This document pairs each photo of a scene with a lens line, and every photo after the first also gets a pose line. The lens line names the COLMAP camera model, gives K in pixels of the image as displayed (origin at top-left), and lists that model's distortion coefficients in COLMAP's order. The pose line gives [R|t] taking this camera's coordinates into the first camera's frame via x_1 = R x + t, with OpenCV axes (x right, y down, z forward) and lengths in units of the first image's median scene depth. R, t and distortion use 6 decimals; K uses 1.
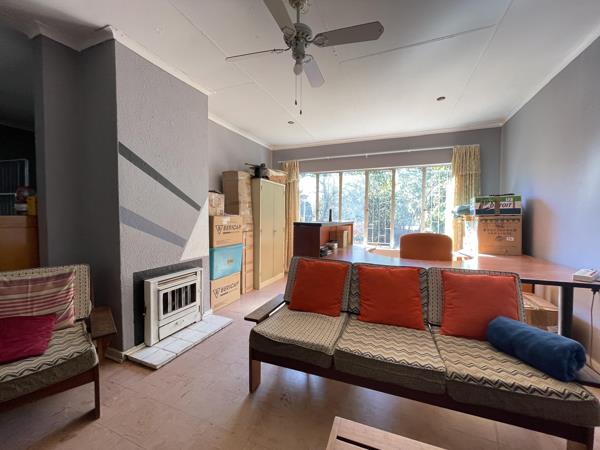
lens RADIAL K [[242.7, 0, 301.6], [0, 242.7, 222.4], [0, 0, 1]] dist [0.000101, -0.000272]
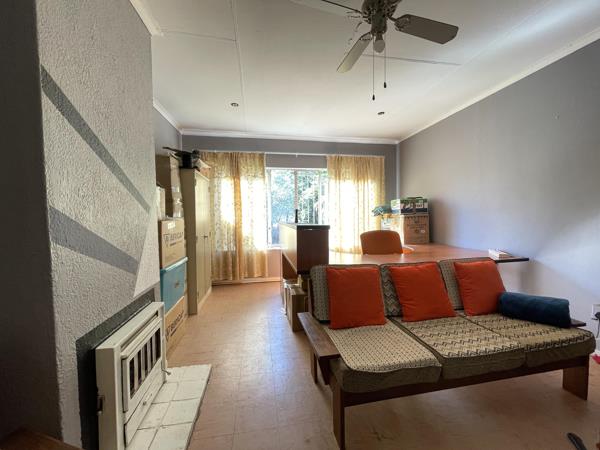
lens RADIAL K [[242.7, 0, 301.0], [0, 242.7, 222.7], [0, 0, 1]] dist [0.000101, -0.000272]
pose [[0.847512, -0.034239, 0.529671, -0.461850], [0.031722, 0.999401, 0.013846, -0.021552], [-0.529827, 0.005067, 0.848090, 0.275598]]
